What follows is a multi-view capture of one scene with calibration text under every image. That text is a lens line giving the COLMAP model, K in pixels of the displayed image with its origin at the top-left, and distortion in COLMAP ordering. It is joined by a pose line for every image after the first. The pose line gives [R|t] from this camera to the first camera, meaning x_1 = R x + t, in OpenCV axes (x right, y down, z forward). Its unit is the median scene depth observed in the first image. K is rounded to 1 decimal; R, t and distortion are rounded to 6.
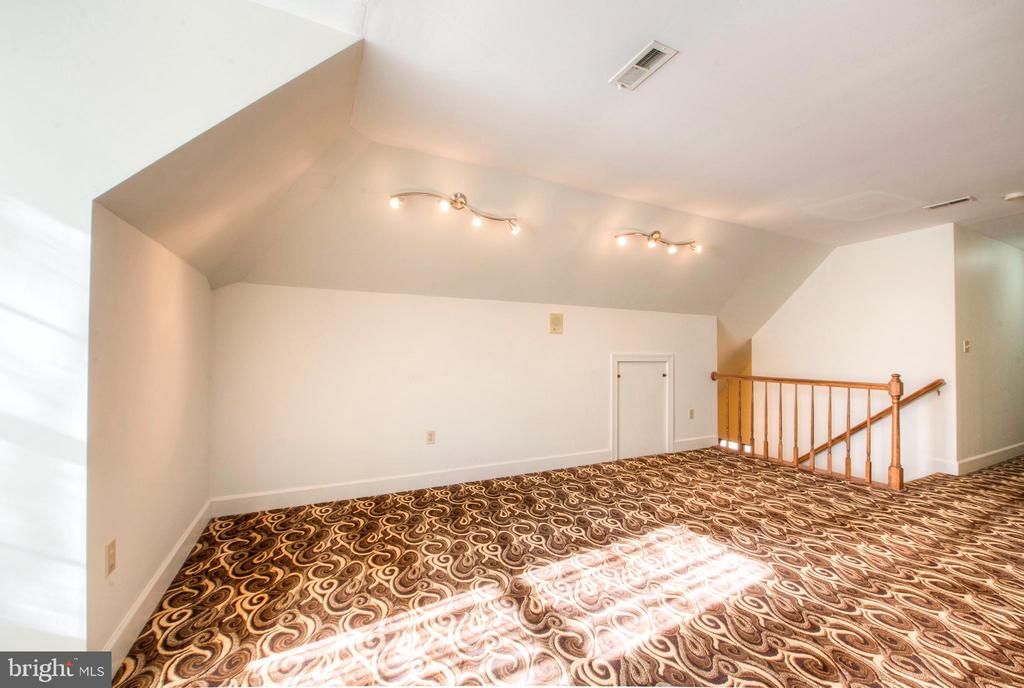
lens RADIAL K [[408.6, 0, 481.8], [0, 408.6, 365.0], [0, 0, 1]] dist [-0.026633, 0.001017]
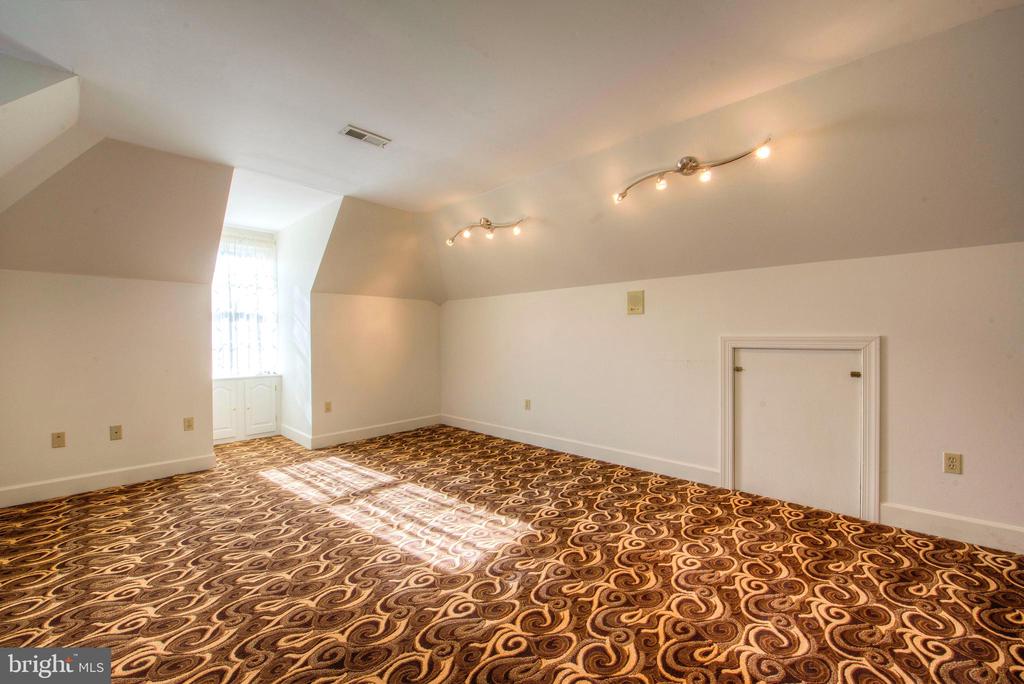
lens RADIAL K [[408.6, 0, 511.4], [0, 408.6, 337.6], [0, 0, 1]] dist [-0.026633, 0.001017]
pose [[0.374975, -0.000385, -0.927035, 0.344589], [-0.022773, 0.999694, -0.009626, -0.004161], [0.926755, 0.024721, 0.374852, 0.160934]]
